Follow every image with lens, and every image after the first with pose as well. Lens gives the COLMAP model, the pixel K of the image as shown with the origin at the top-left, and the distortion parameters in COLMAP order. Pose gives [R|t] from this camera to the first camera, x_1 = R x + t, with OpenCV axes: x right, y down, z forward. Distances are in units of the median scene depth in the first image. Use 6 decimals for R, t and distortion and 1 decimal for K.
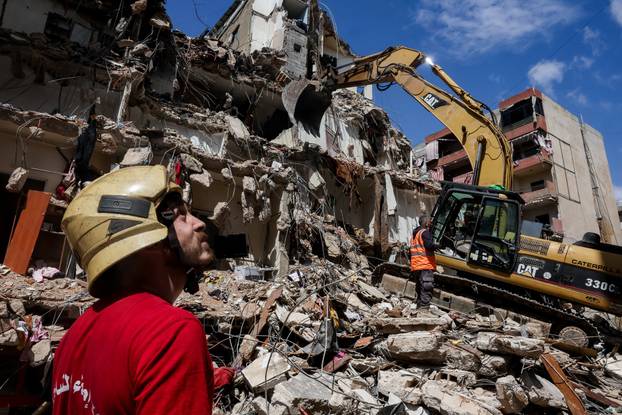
lens RADIAL K [[441.9, 0, 311.0], [0, 441.9, 207.5], [0, 0, 1]] dist [-0.084716, -0.000729]
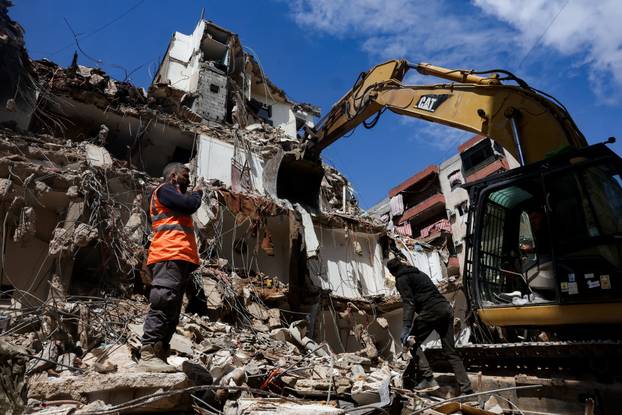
lens RADIAL K [[441.9, 0, 311.0], [0, 441.9, 207.5], [0, 0, 1]] dist [-0.084716, -0.000729]
pose [[0.996285, -0.075458, 0.041511, 0.135526], [0.081392, 0.982520, -0.167420, 0.055453], [-0.028152, 0.170176, 0.985011, 0.171173]]
